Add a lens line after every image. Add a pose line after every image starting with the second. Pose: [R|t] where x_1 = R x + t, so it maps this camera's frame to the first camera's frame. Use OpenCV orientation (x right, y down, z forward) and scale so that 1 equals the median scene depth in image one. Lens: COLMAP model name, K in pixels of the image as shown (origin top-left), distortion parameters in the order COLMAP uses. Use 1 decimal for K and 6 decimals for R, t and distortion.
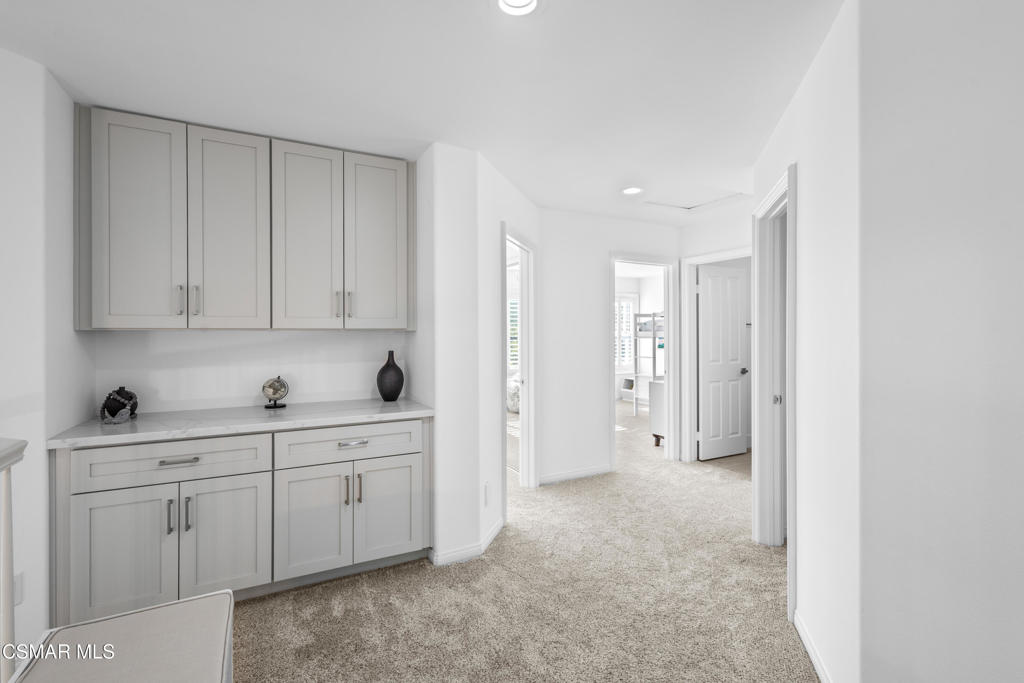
lens RADIAL K [[474.5, 0, 511.0], [0, 474.5, 337.6], [0, 0, 1]] dist [0.005393, -0.002079]
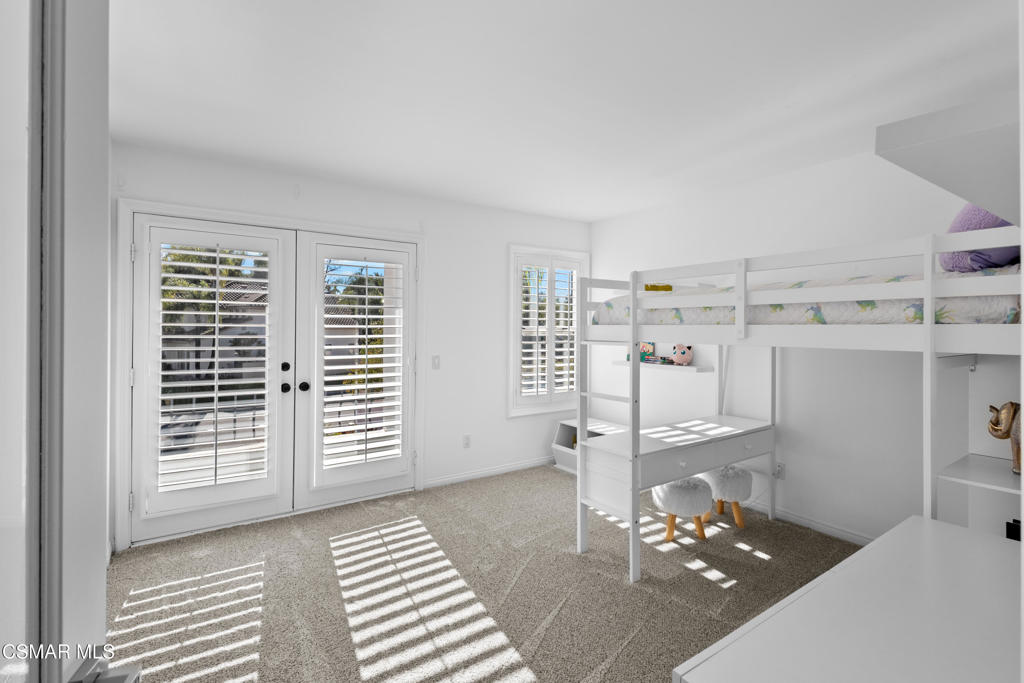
lens RADIAL K [[474.5, 0, 512.6], [0, 474.5, 337.5], [0, 0, 1]] dist [0.005393, -0.002079]
pose [[0.993771, 0.008223, 0.111133, 0.165357], [-0.008565, 0.999960, 0.002597, -0.004023], [-0.111108, -0.003533, 0.993802, 0.631835]]
